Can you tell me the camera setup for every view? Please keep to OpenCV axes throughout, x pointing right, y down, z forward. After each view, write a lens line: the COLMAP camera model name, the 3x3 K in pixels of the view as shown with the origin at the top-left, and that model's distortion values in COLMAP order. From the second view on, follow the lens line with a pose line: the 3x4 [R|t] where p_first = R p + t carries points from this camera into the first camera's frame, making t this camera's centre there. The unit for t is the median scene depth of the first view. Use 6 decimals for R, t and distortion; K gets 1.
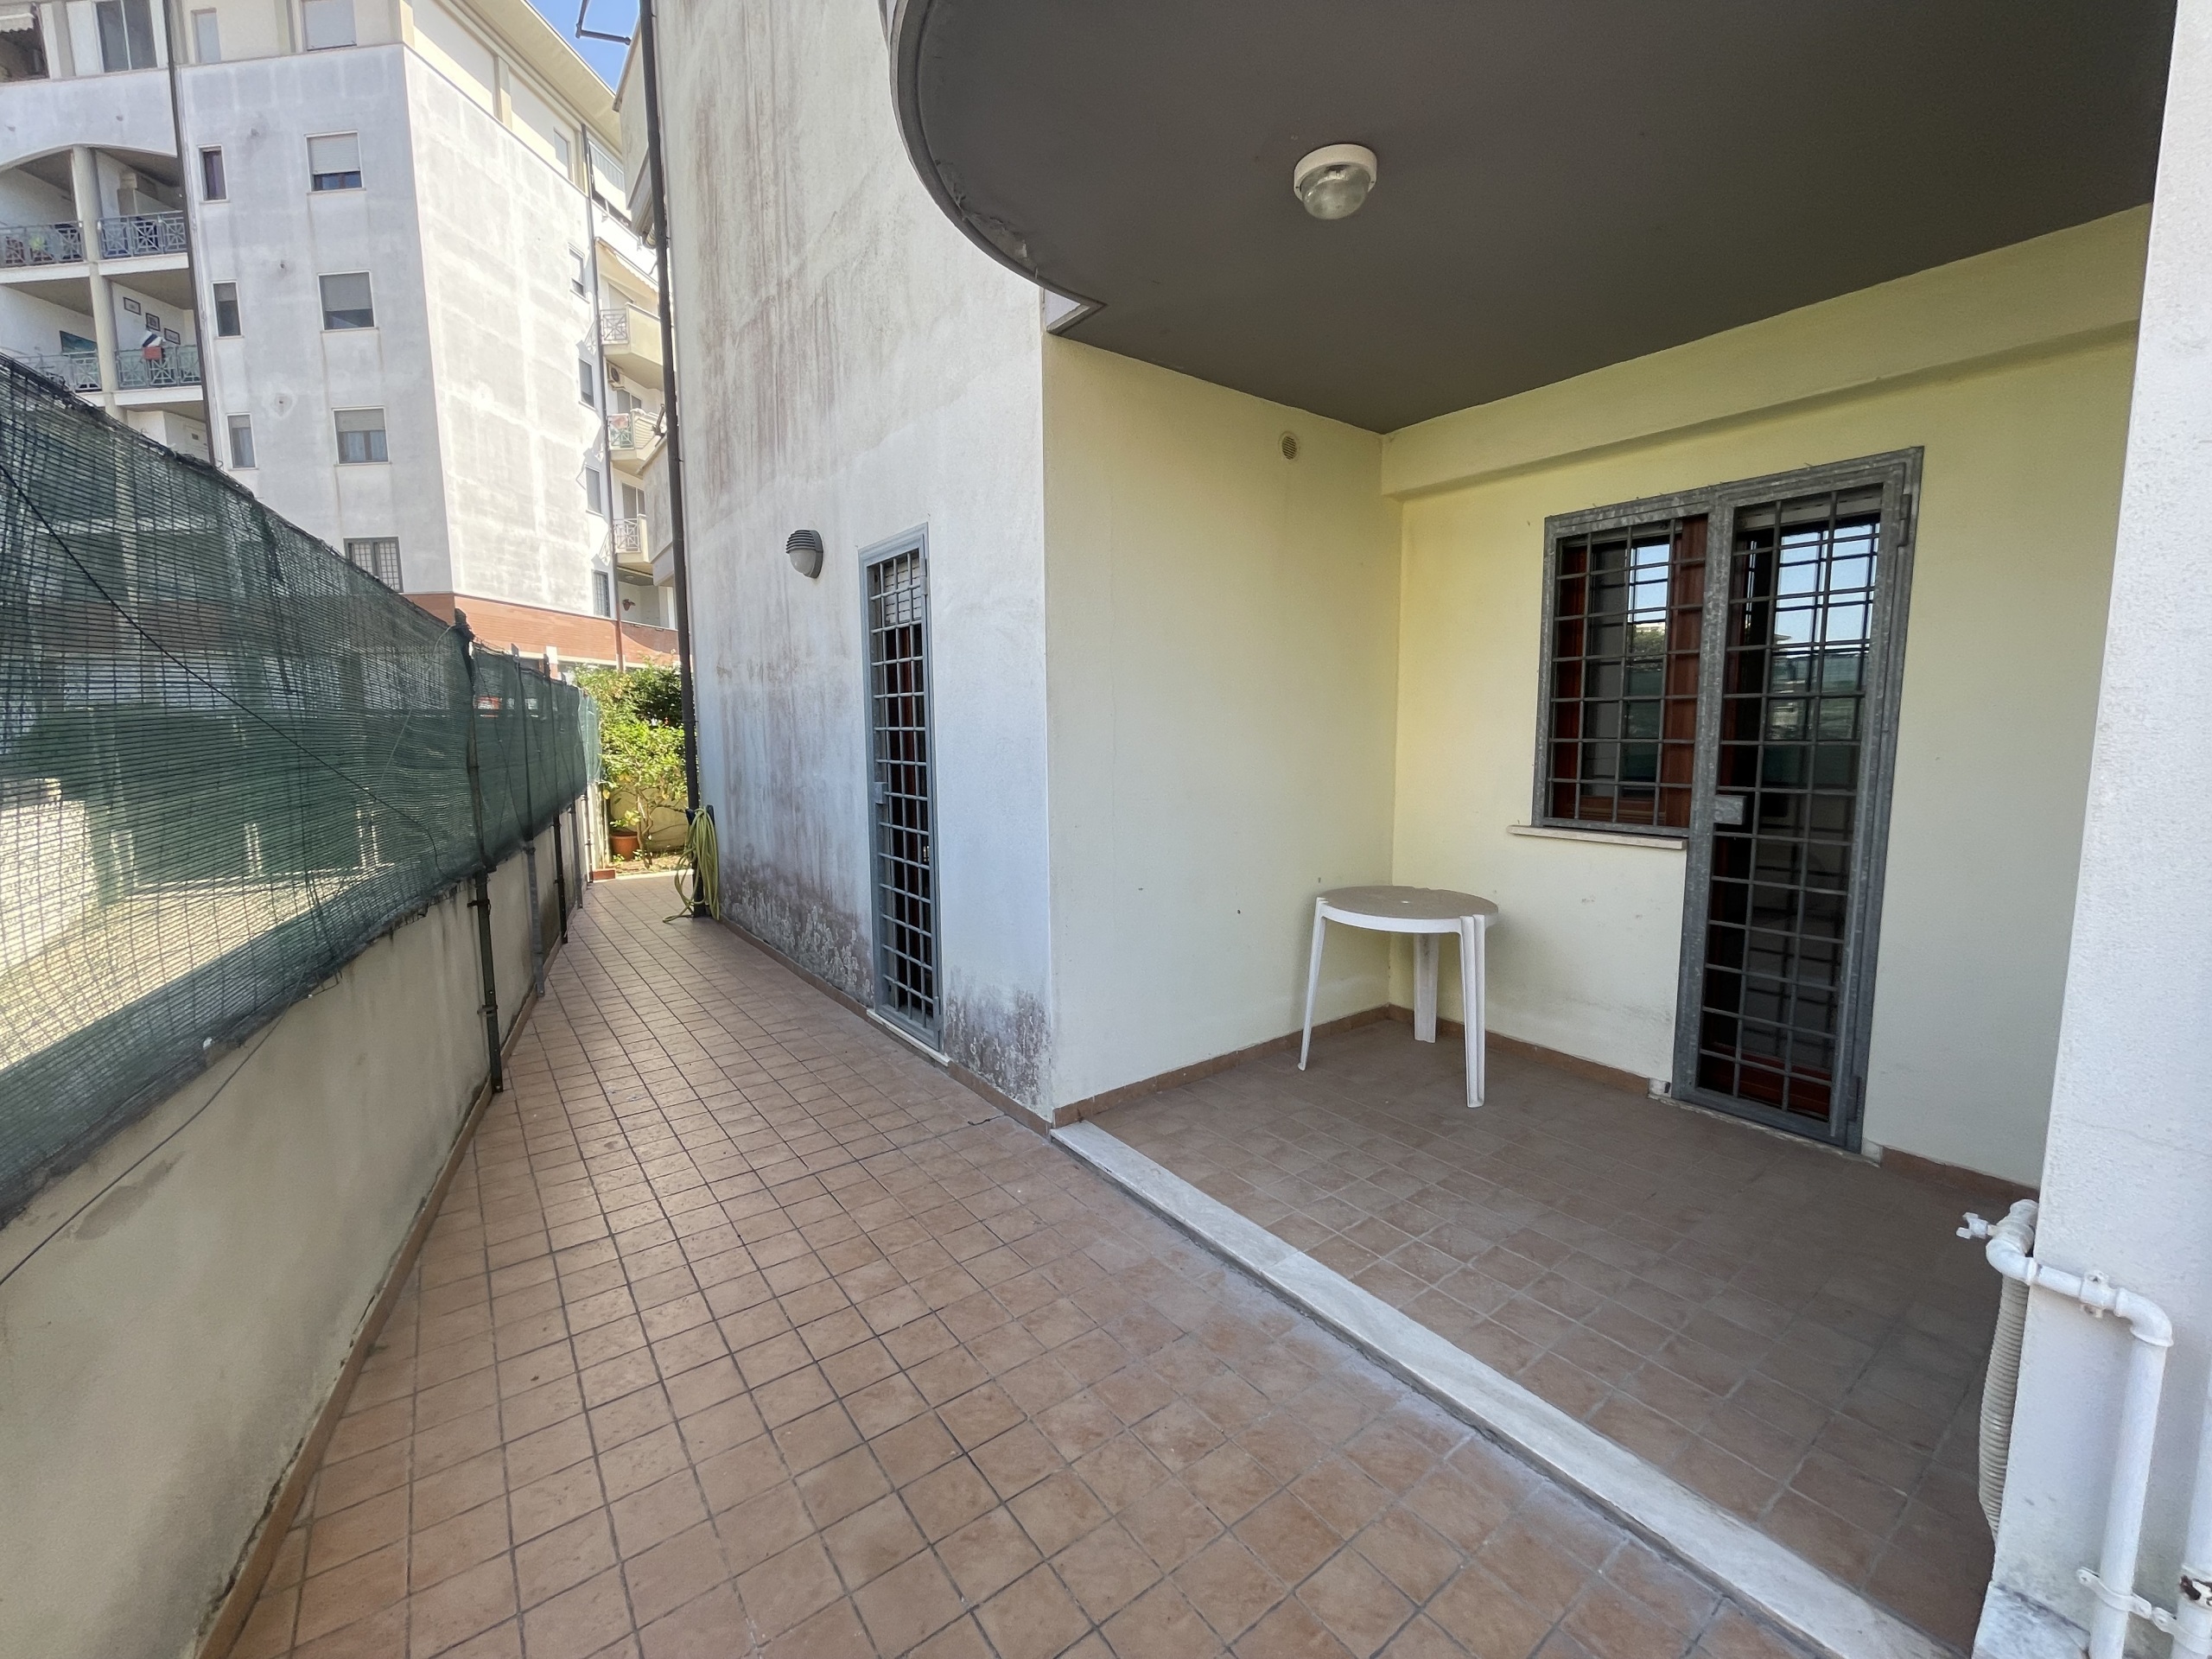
lens RADIAL K [[903.7, 0, 1112.7], [0, 903.7, 813.8], [0, 0, 1]] dist [0.002975, -0.002592]
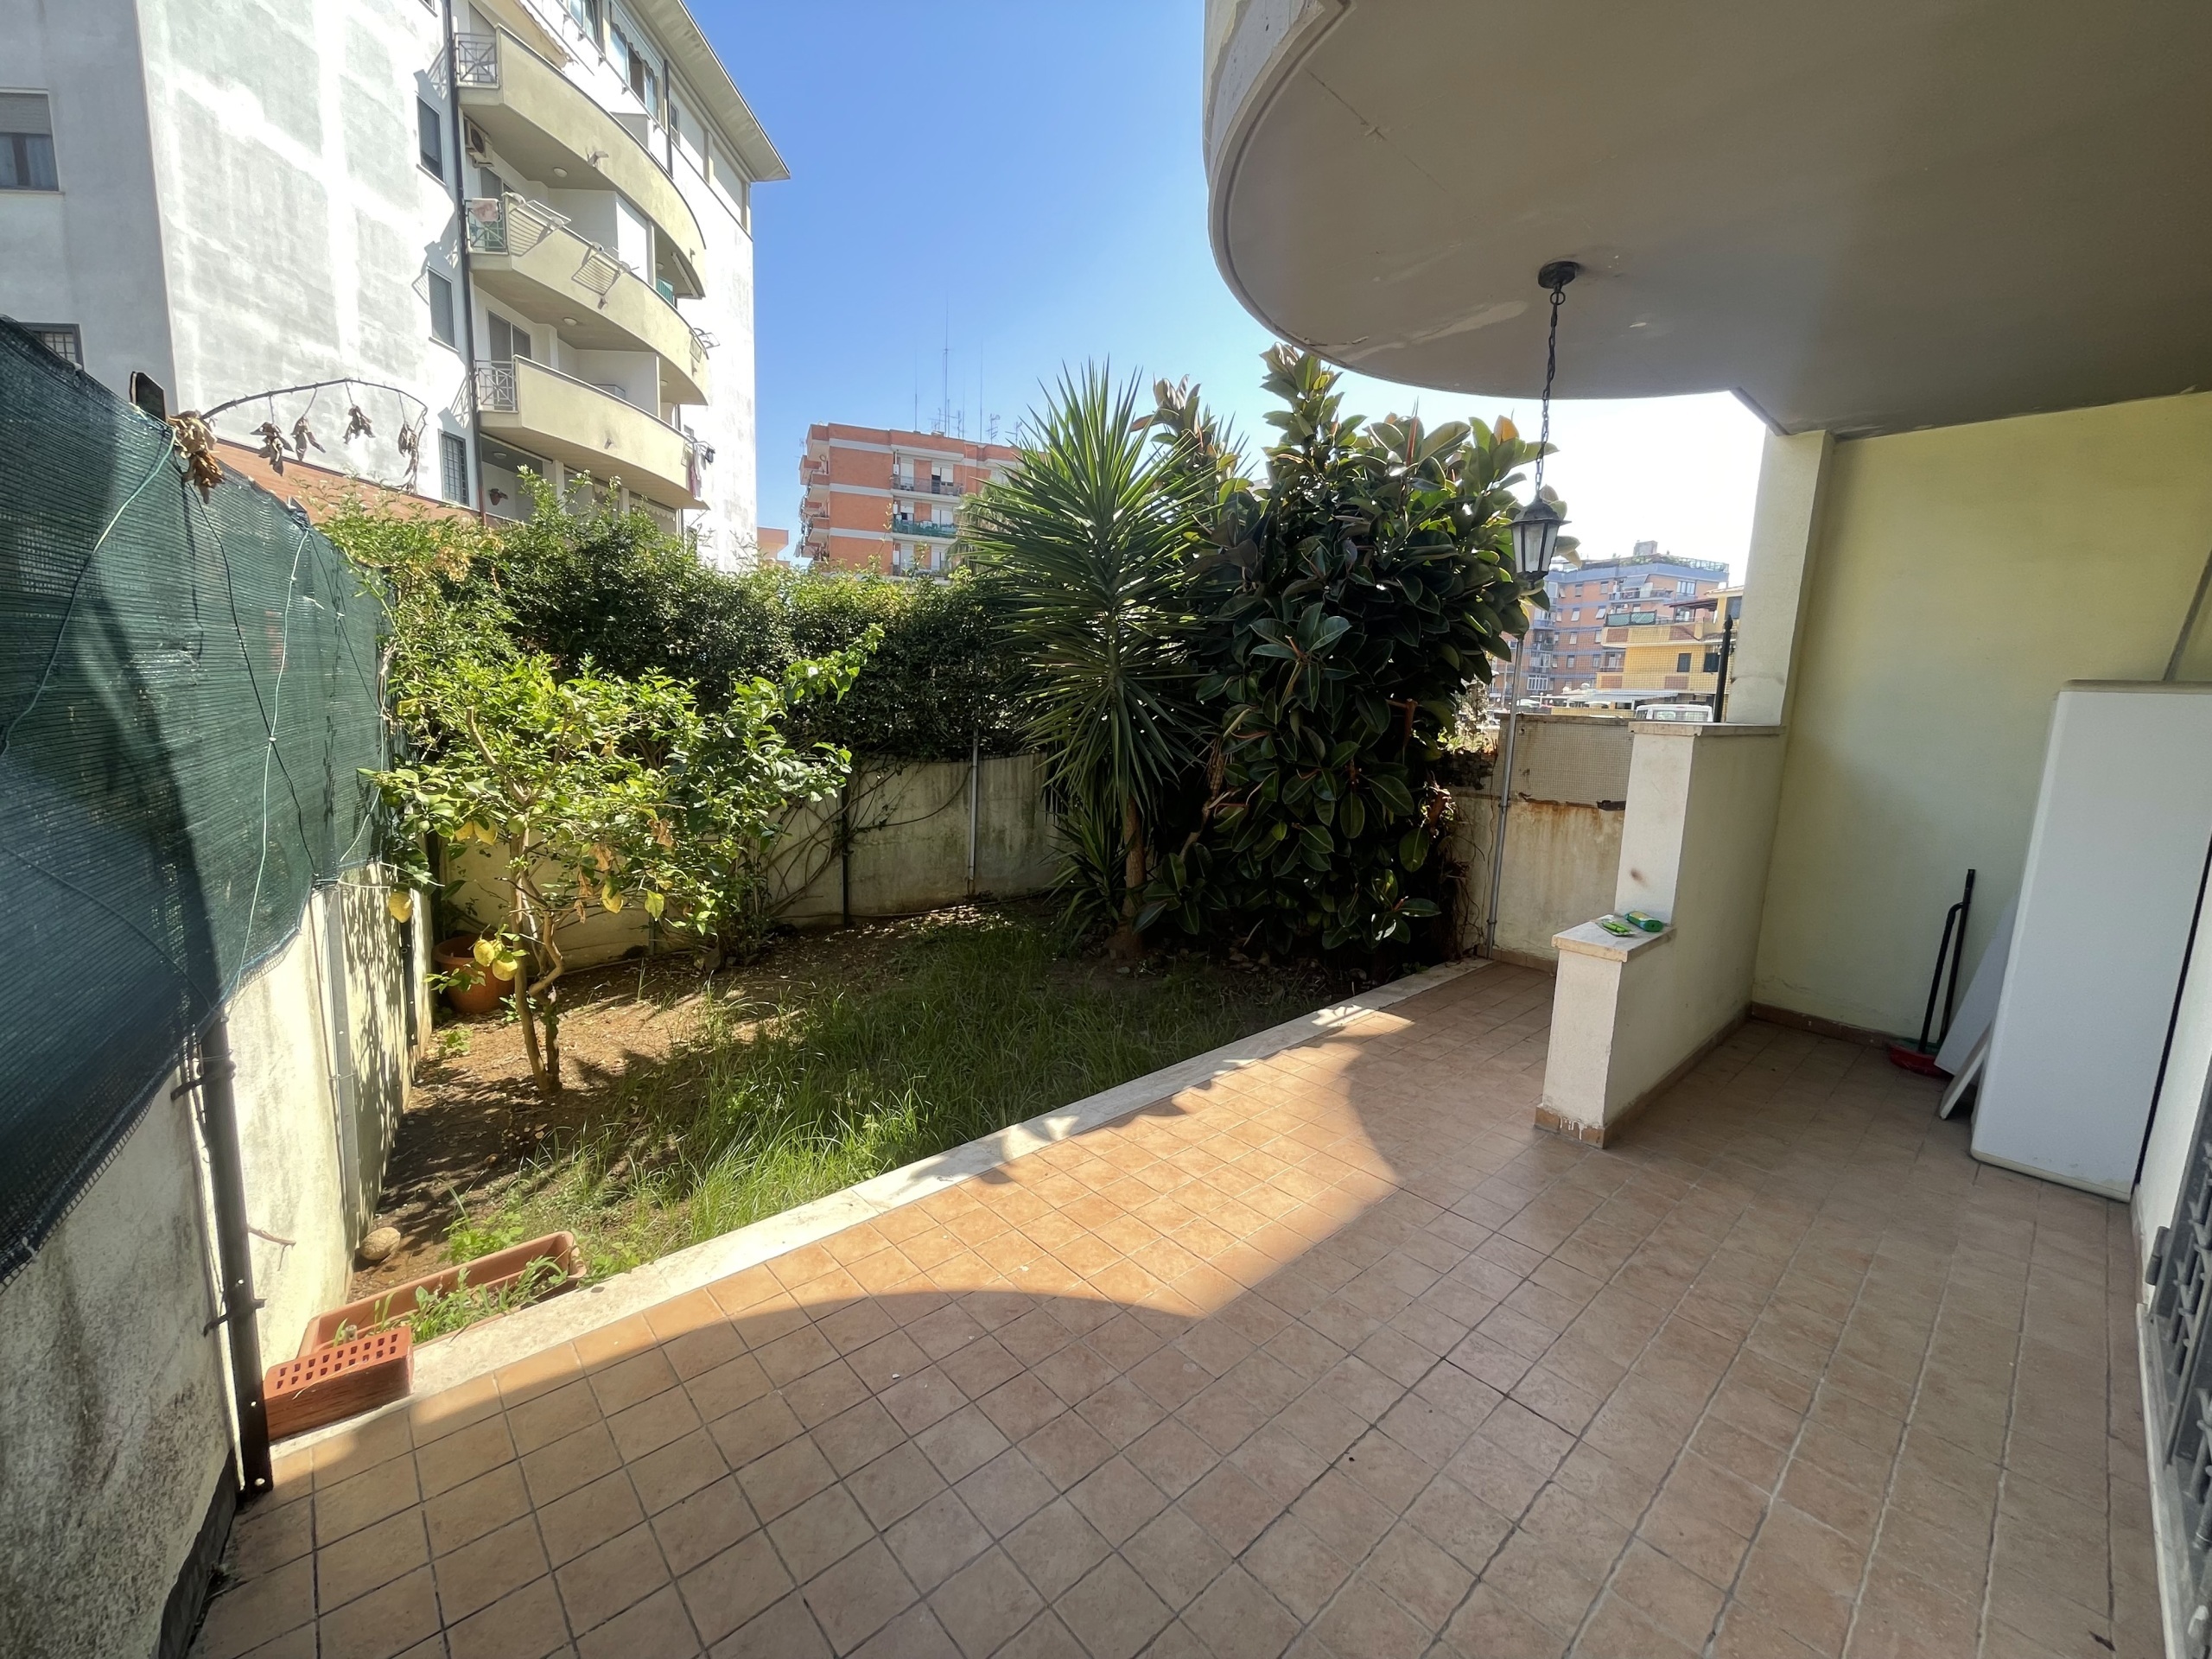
lens RADIAL K [[903.7, 0, 1116.8], [0, 903.7, 833.9], [0, 0, 1]] dist [0.002975, -0.002592]
pose [[0.993519, 0.032383, 0.108953, -0.161485], [-0.037964, 0.998050, 0.049546, -0.029063], [-0.107136, -0.053361, 0.992811, 0.305246]]
